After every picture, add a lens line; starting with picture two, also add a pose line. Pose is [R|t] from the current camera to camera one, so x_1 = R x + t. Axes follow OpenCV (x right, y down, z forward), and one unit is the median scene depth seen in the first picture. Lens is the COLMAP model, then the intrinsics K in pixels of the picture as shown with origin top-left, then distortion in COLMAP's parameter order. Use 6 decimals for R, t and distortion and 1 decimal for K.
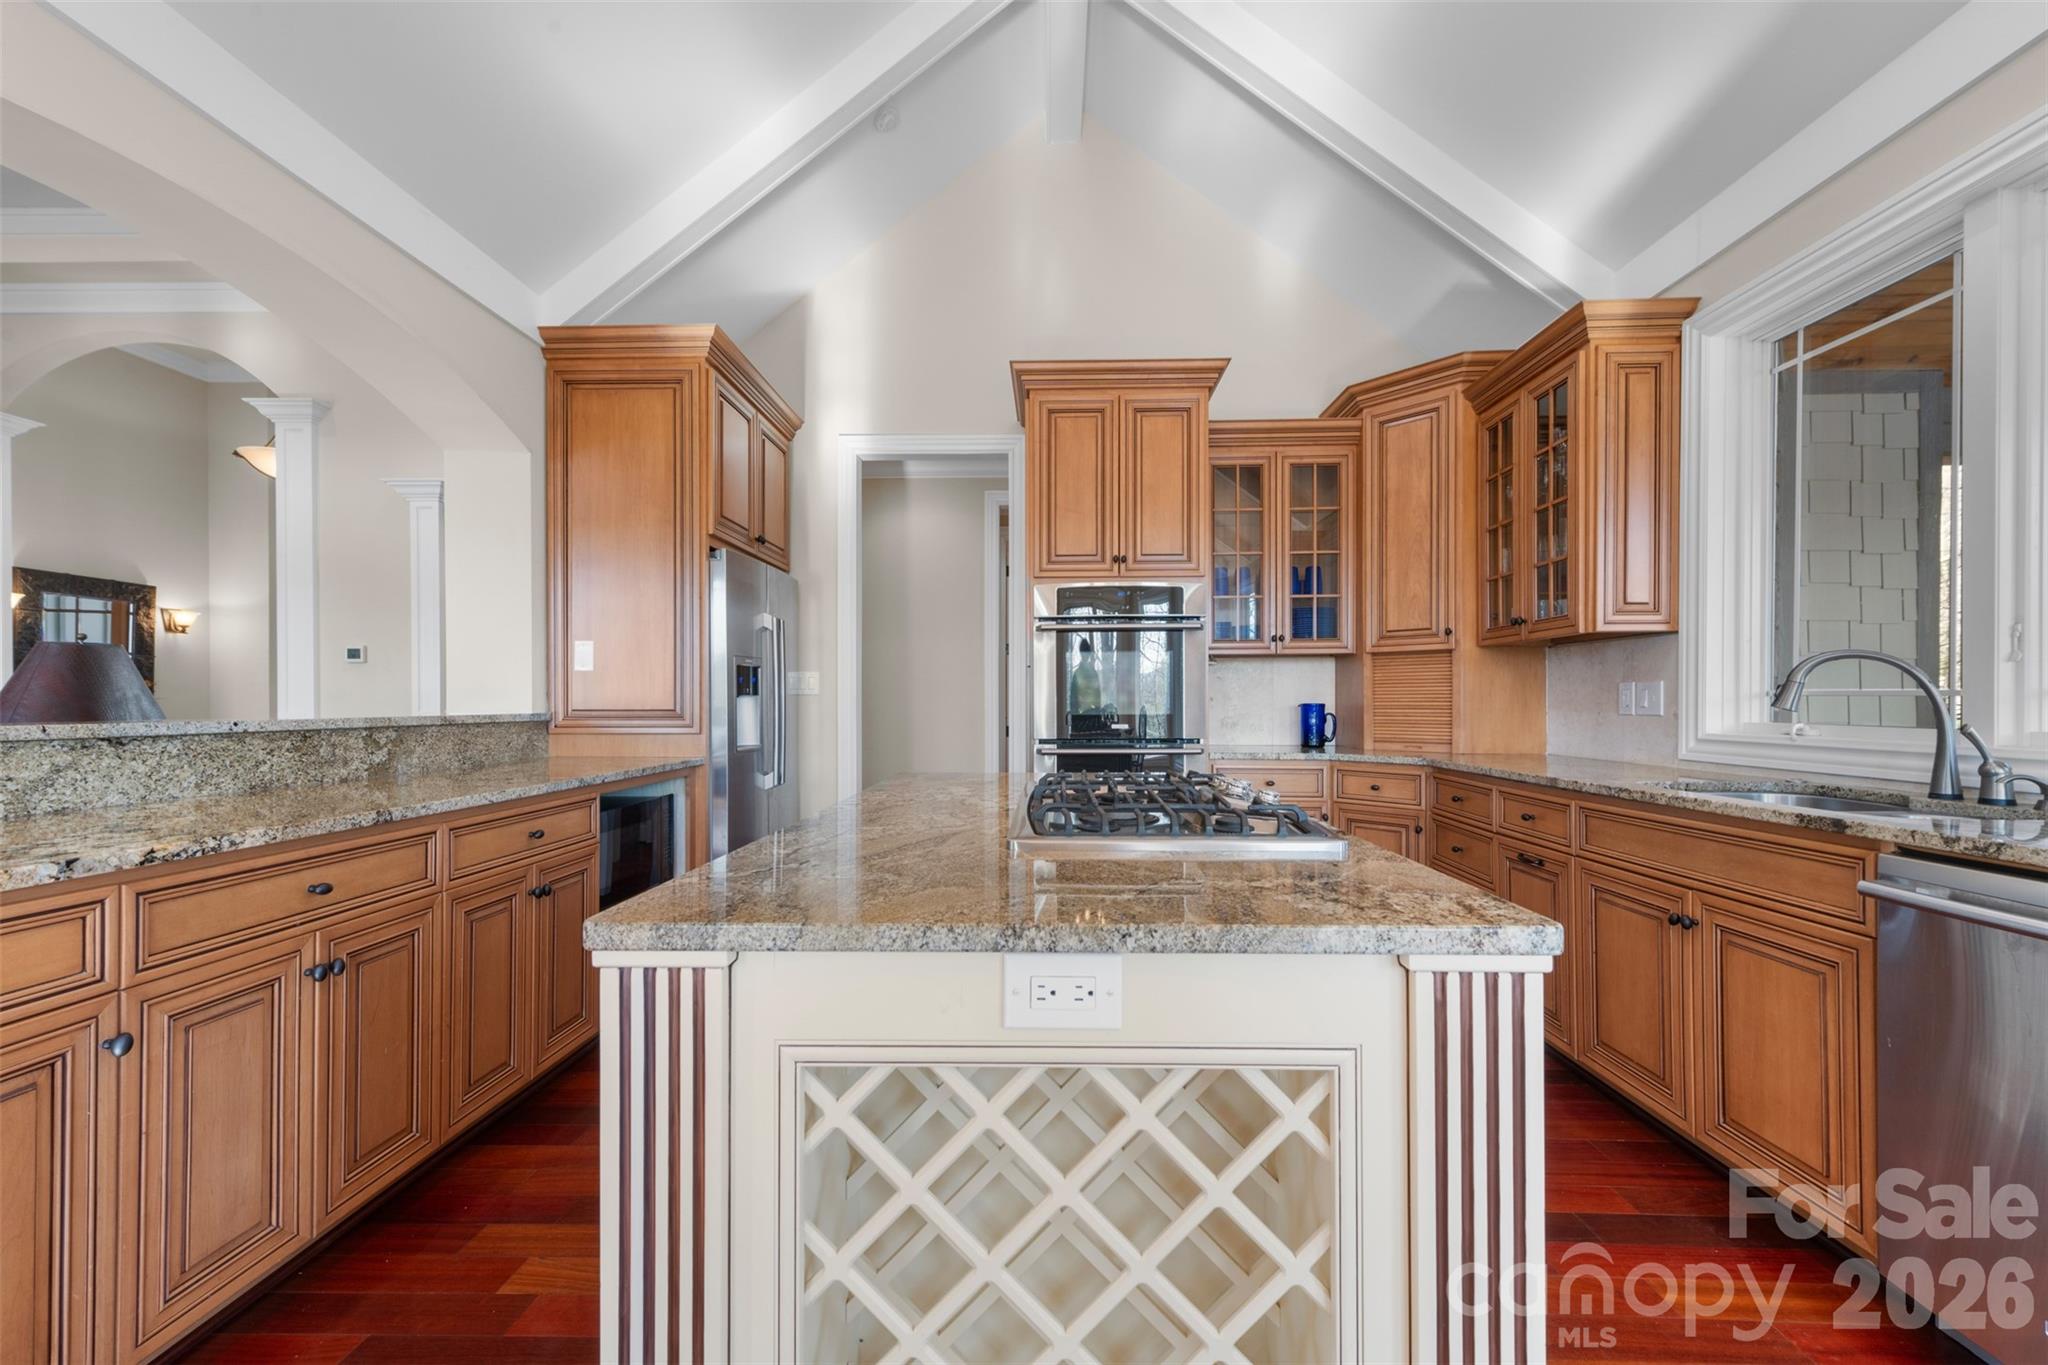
lens RADIAL K [[806.1, 0, 1025.7], [0, 806.1, 697.6], [0, 0, 1]] dist [0.012094, -0.000123]
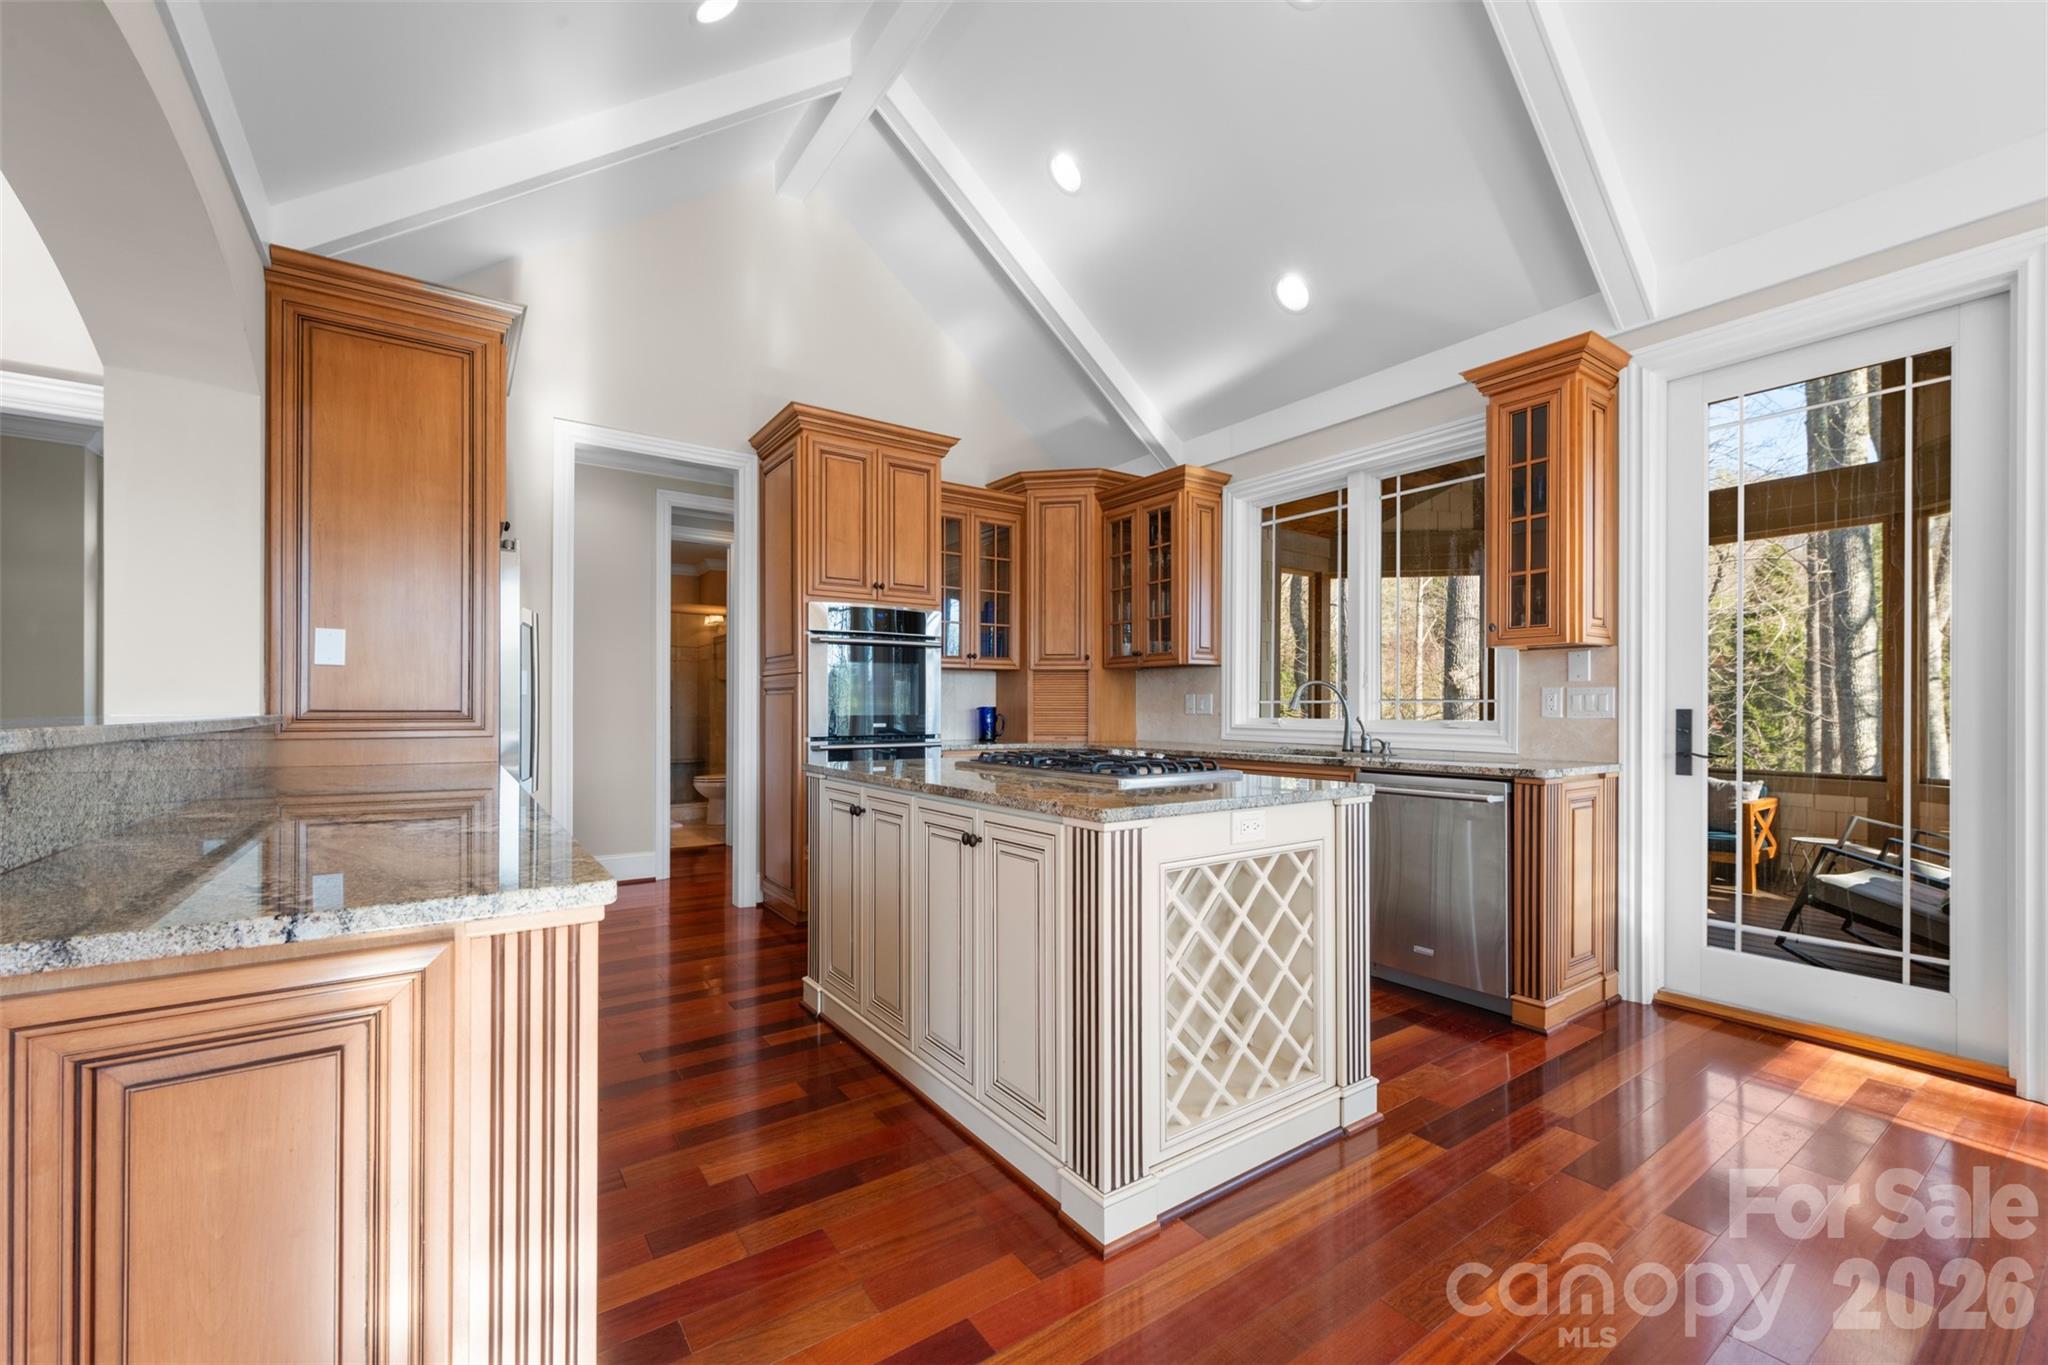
lens RADIAL K [[838.3, 0, 1025.7], [0, 838.3, 700.5], [0, 0, 1]] dist [0.003571, -0.000089]
pose [[0.798659, 0.009202, 0.601714, -0.487743], [-0.007003, 0.999957, -0.005998, 0.005195], [-0.601744, 0.000577, 0.798689, -0.137609]]
